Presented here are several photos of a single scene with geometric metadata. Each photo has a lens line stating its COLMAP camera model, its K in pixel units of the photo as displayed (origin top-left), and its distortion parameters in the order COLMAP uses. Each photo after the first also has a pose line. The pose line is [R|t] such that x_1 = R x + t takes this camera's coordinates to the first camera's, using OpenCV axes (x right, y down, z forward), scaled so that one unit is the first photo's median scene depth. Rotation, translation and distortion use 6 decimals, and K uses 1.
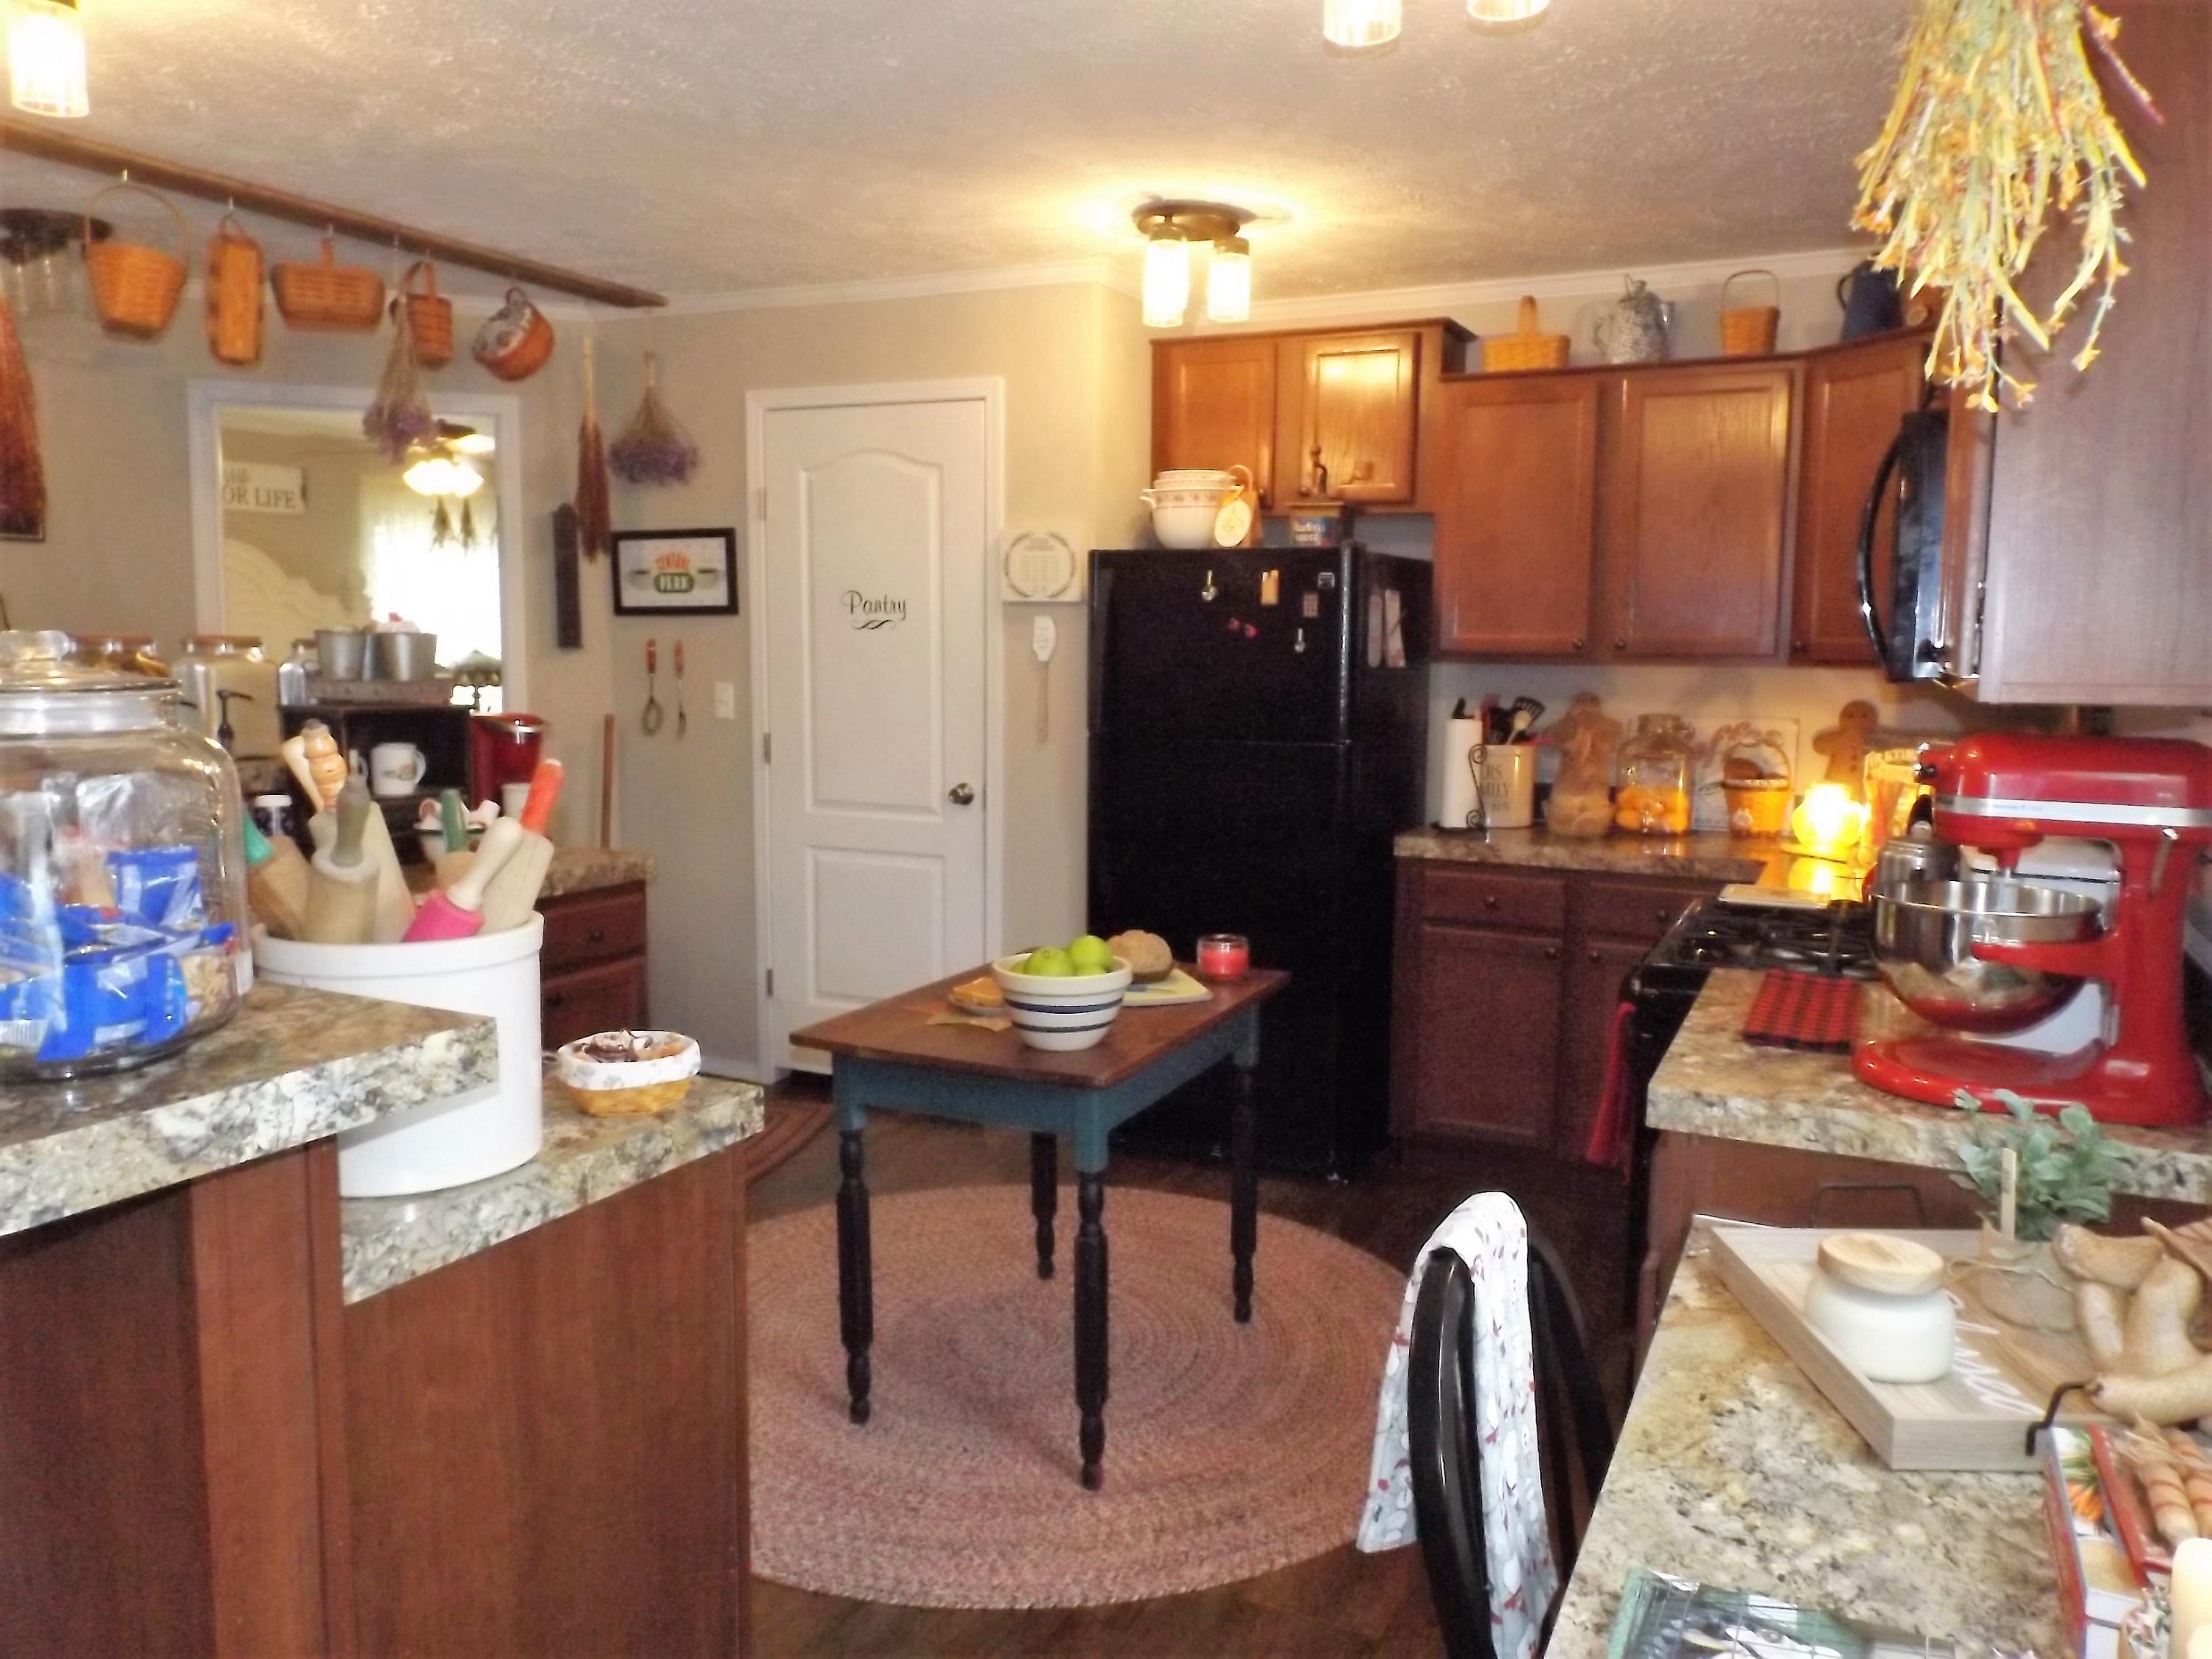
lens RADIAL K [[1599.7, 0, 1115.2], [0, 1599.7, 818.7], [0, 0, 1]] dist [0.029969, -0.030449]
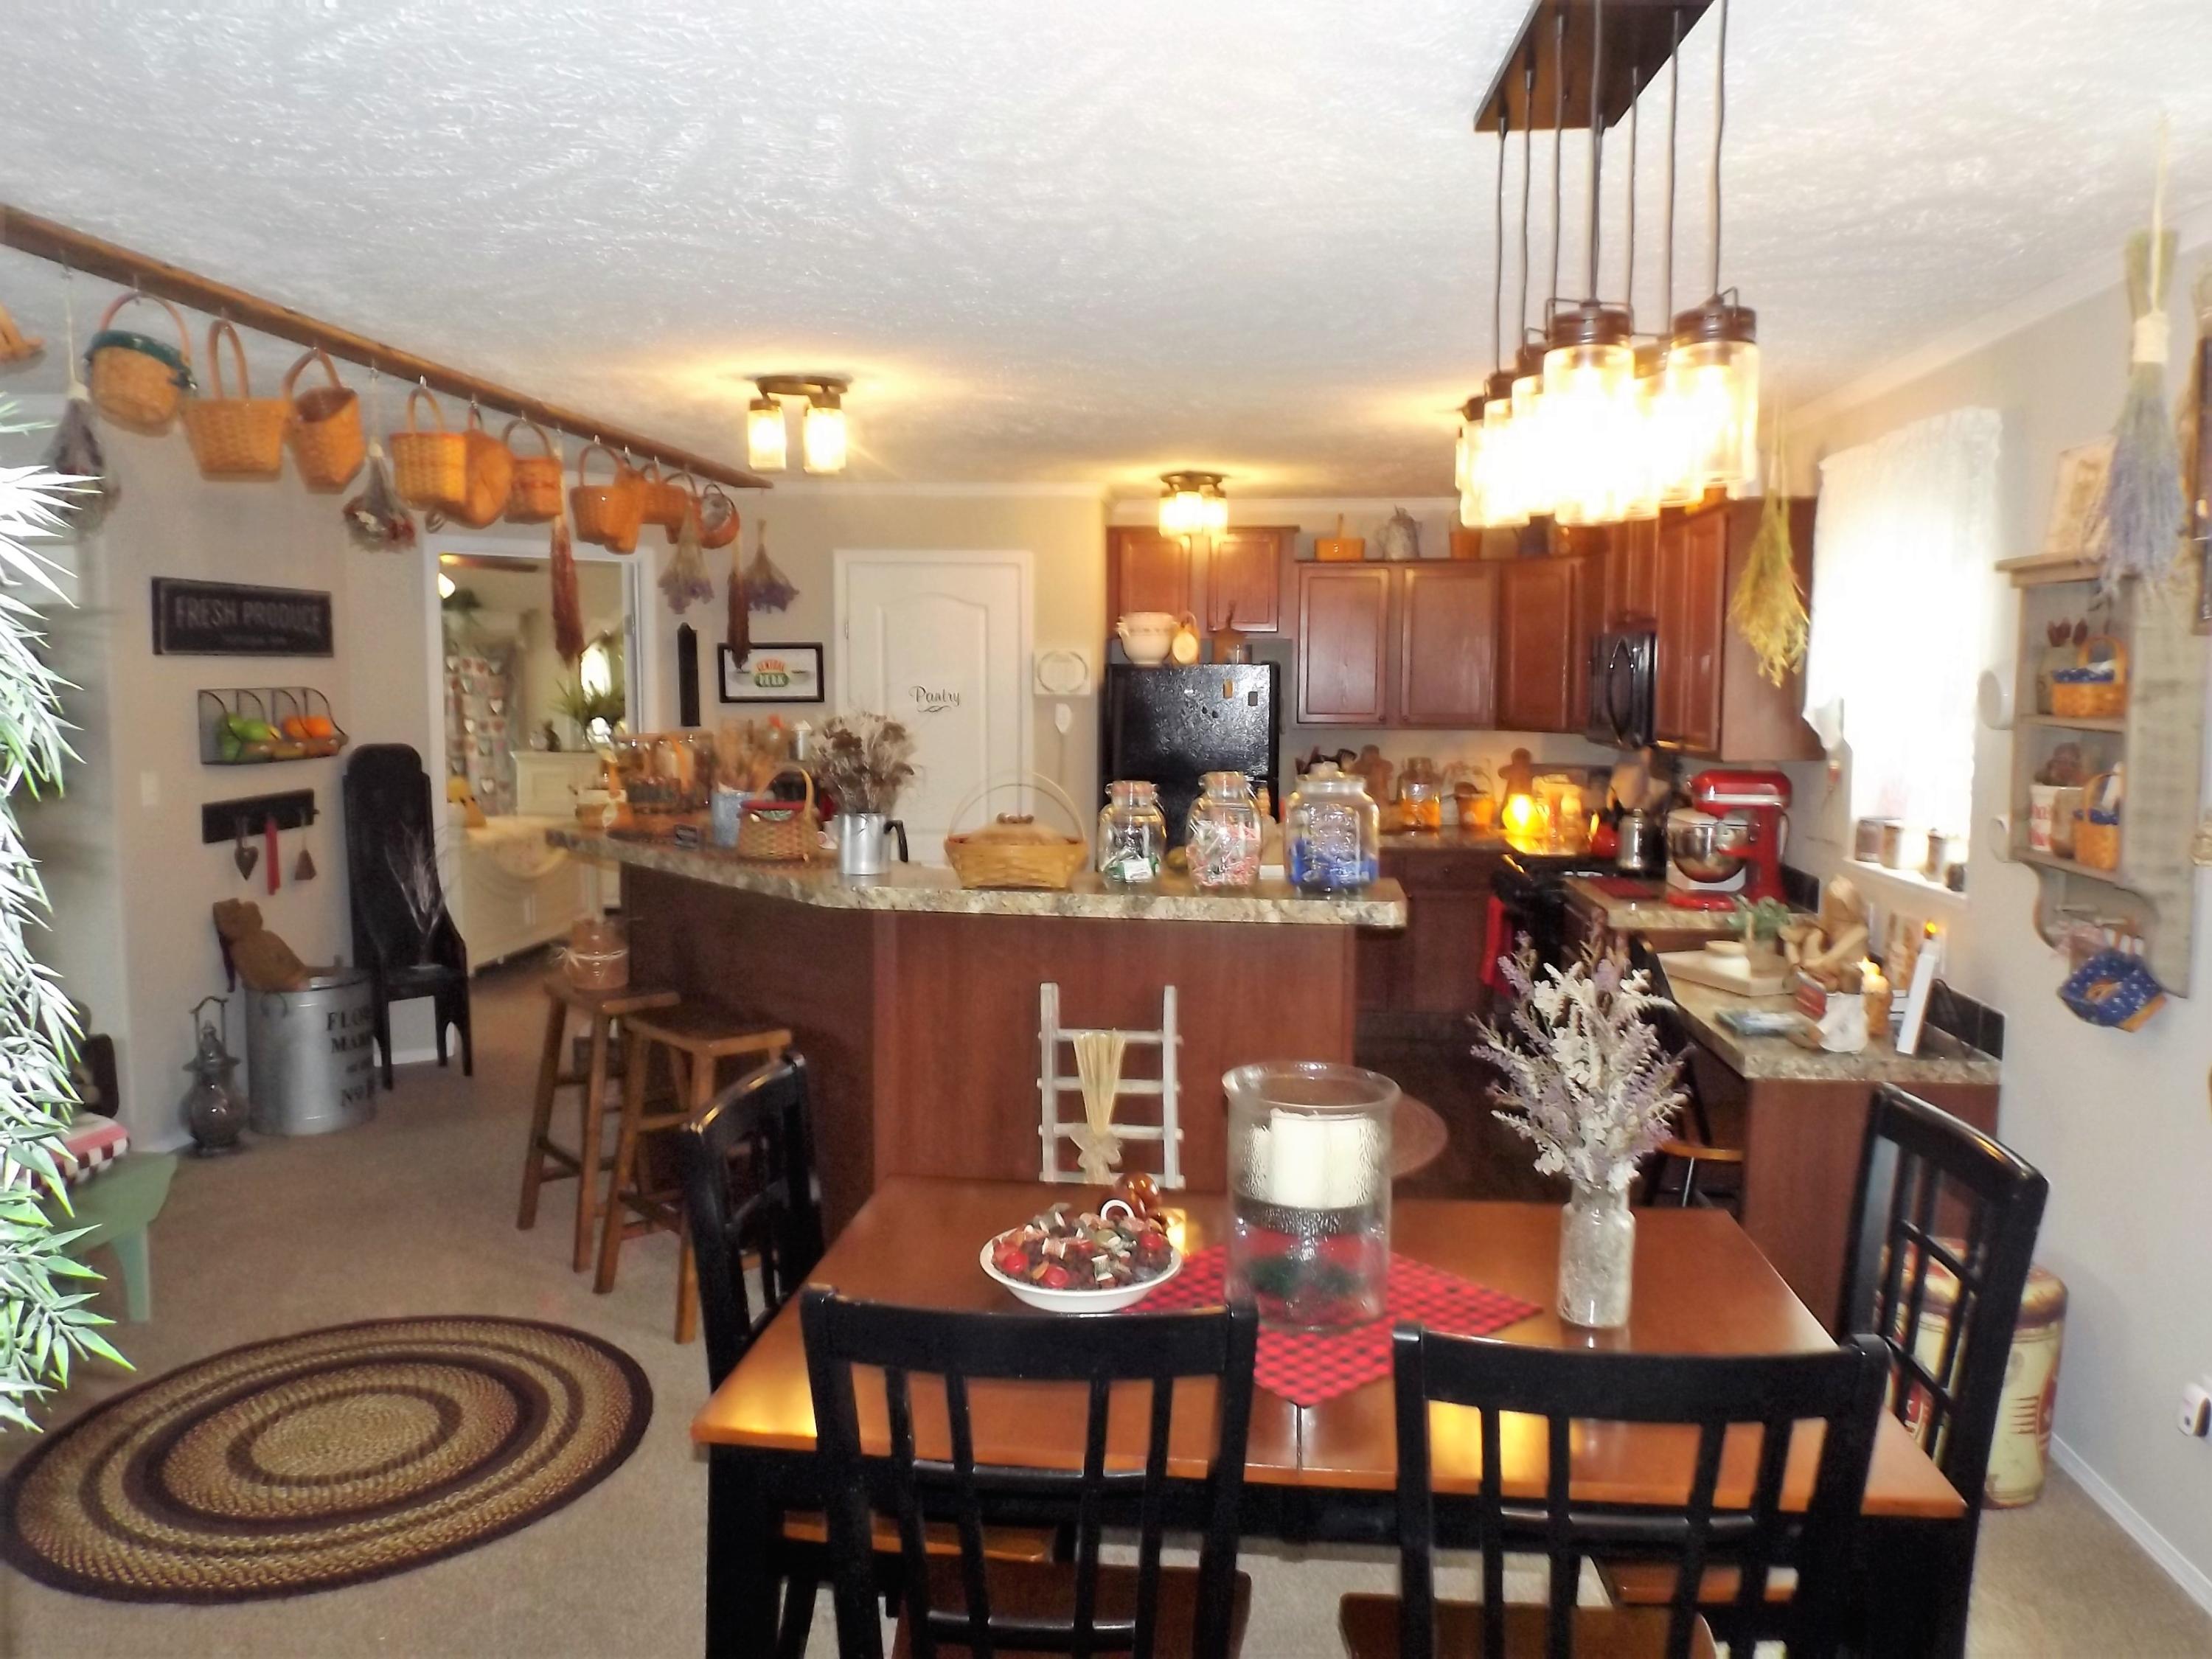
lens RADIAL K [[1599.7, 0, 1115.2], [0, 1599.7, 818.7], [0, 0, 1]] dist [0.029969, -0.030449]
pose [[0.940307, -0.036218, 0.338395, -0.530652], [0.042963, 0.998999, -0.012461, 0.006074], [-0.337605, 0.026255, 0.940922, -0.481678]]
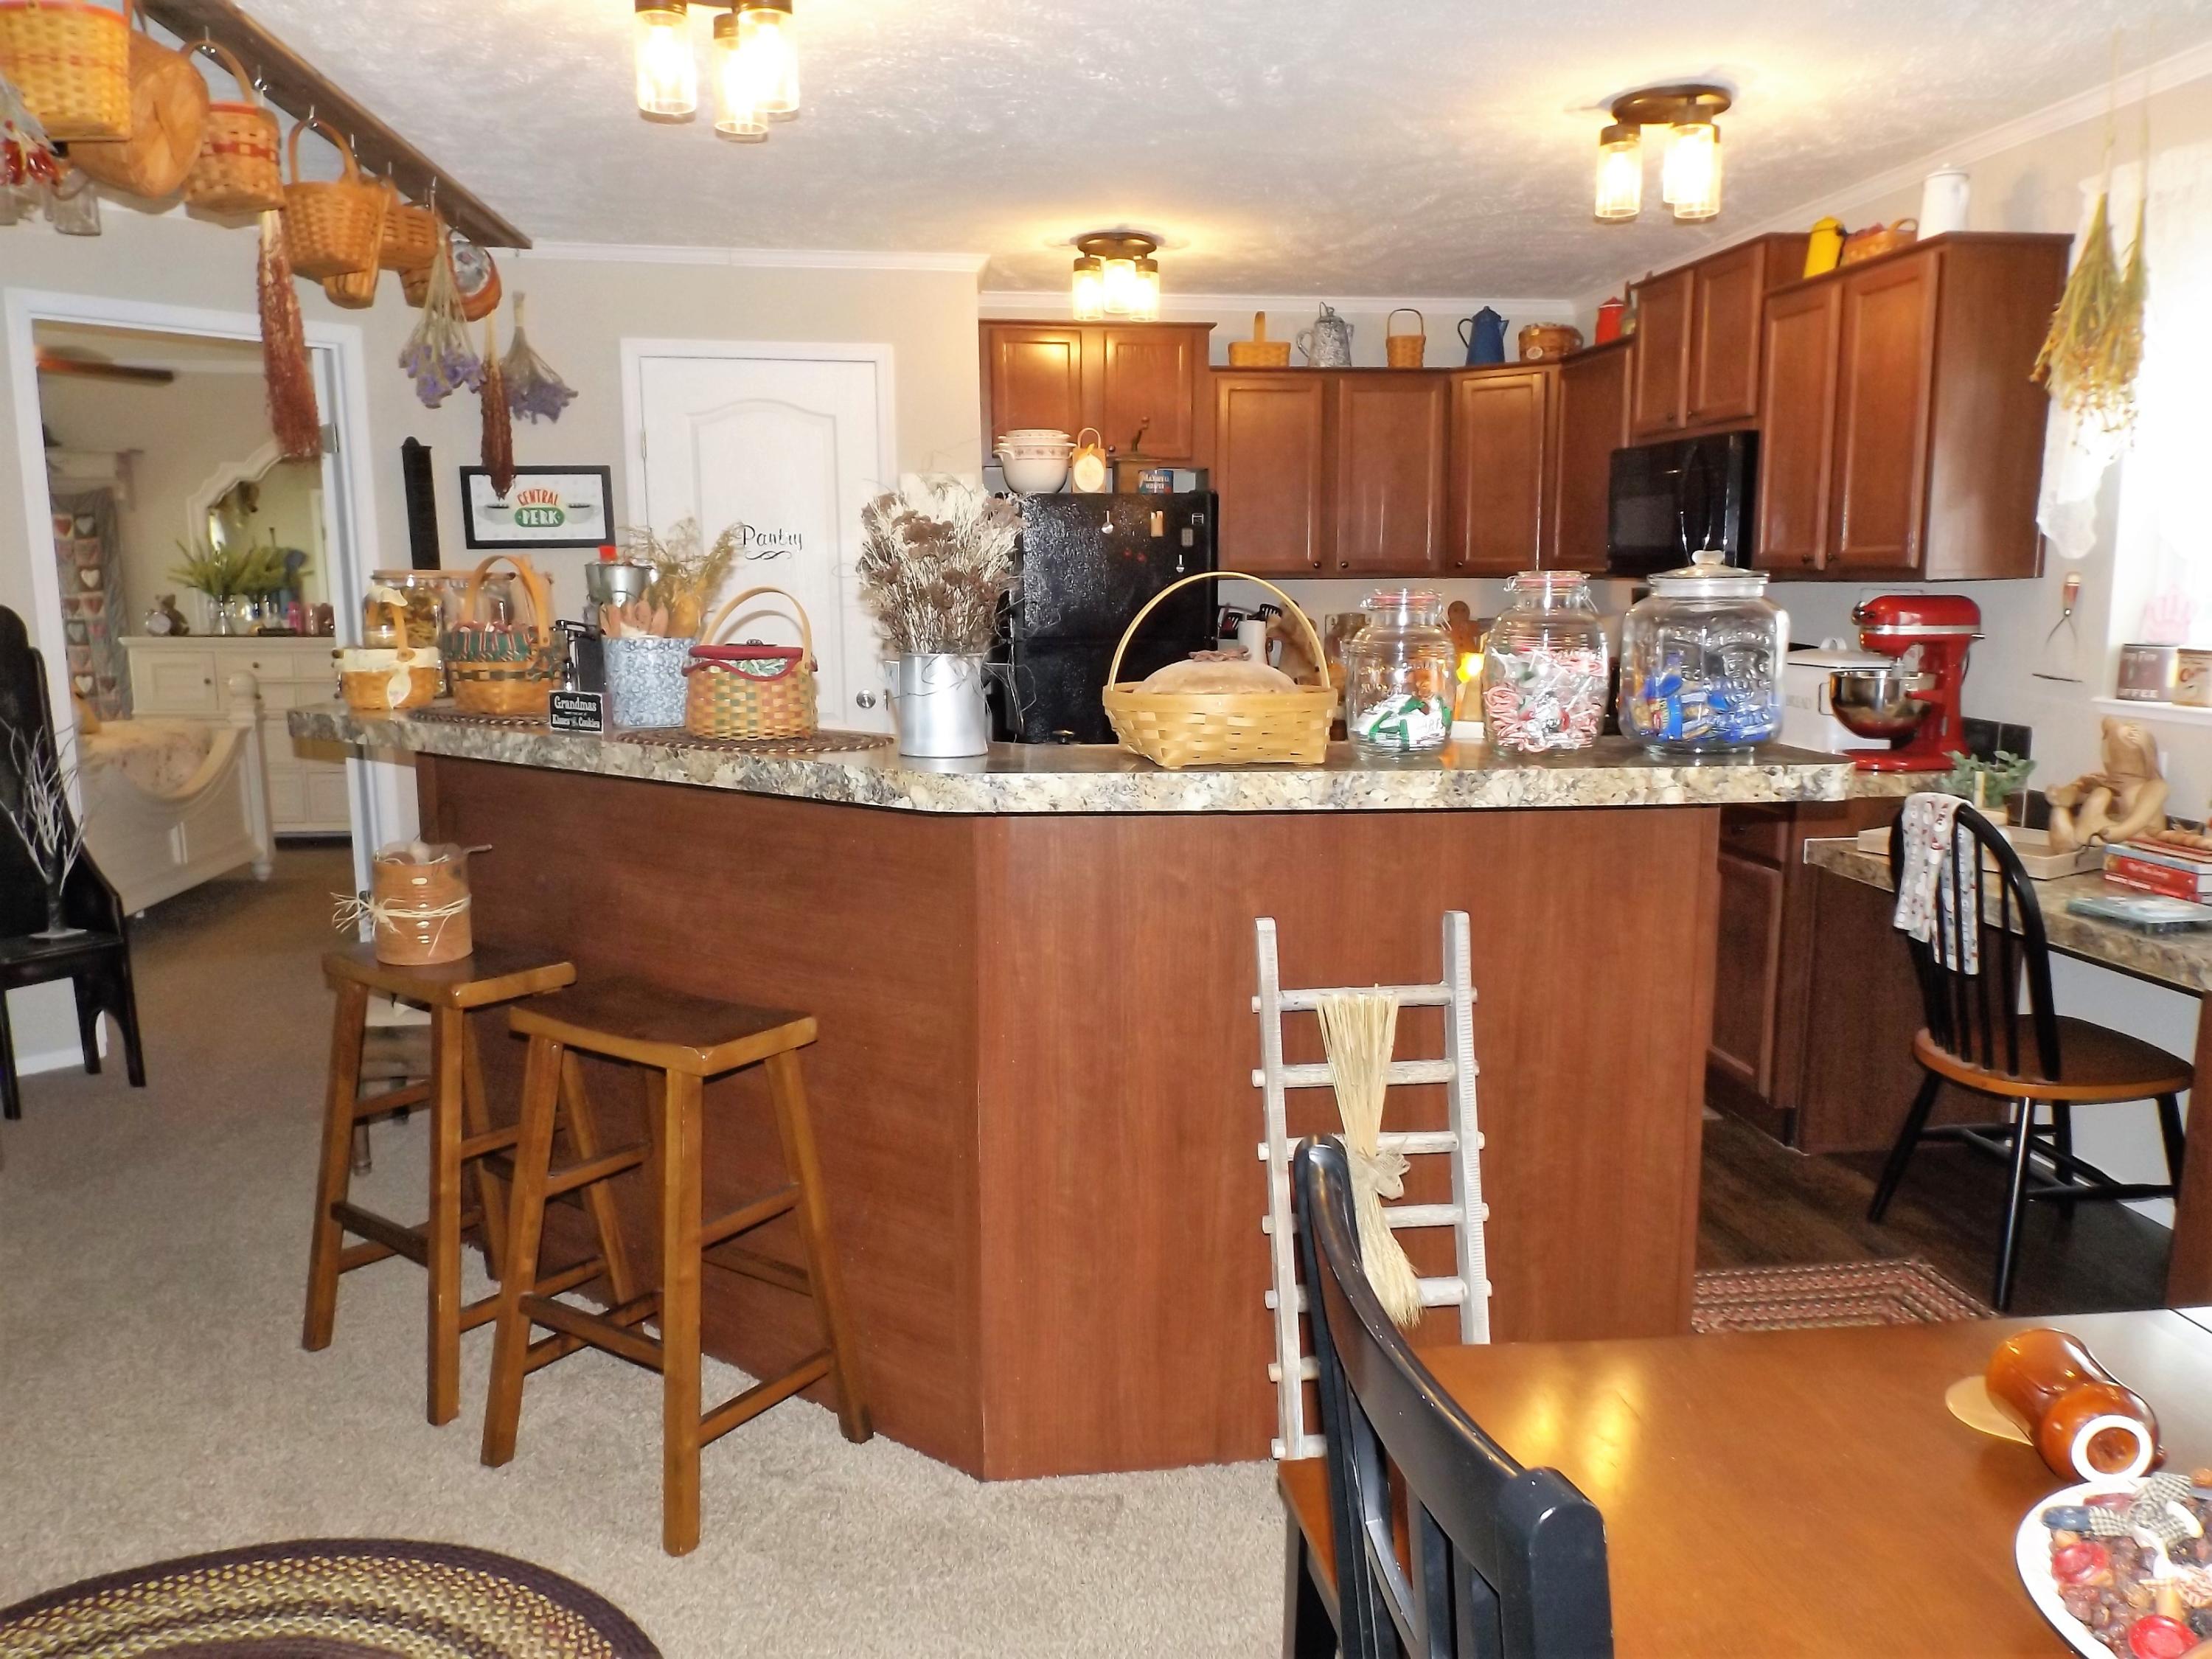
lens RADIAL K [[1599.7, 0, 1115.2], [0, 1599.7, 818.7], [0, 0, 1]] dist [0.029969, -0.030449]
pose [[0.840874, -0.097433, 0.532389, -0.600715], [0.075171, 0.995153, 0.063396, 0.010883], [-0.535986, -0.013288, 0.844123, -0.094775]]
